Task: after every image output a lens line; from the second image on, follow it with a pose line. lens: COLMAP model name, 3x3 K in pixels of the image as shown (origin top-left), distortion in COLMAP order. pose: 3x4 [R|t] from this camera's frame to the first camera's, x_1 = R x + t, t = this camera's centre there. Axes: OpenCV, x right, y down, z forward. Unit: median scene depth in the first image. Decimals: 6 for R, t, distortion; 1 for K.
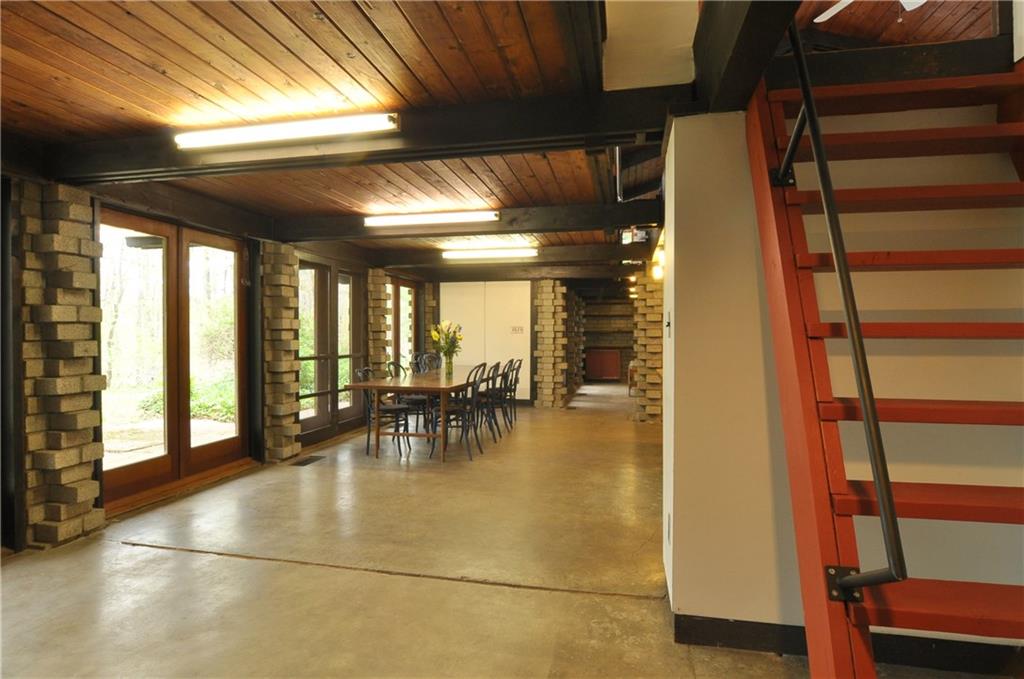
lens RADIAL K [[549.9, 0, 506.0], [0, 549.9, 343.6], [0, 0, 1]] dist [-0.037442, 0.015003]
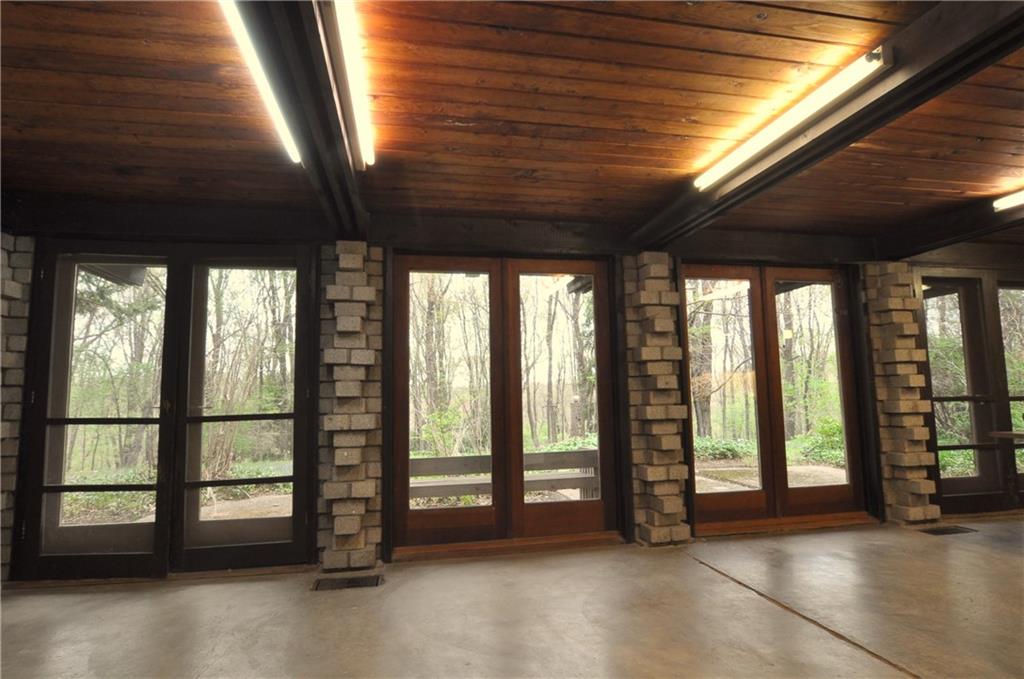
lens RADIAL K [[549.9, 0, 506.0], [0, 549.9, 343.6], [0, 0, 1]] dist [-0.037442, 0.015003]
pose [[0.391831, -0.099028, -0.914692, 0.181451], [0.002421, 0.994298, -0.106609, 0.050328], [0.920034, 0.039558, 0.389836, 0.190792]]
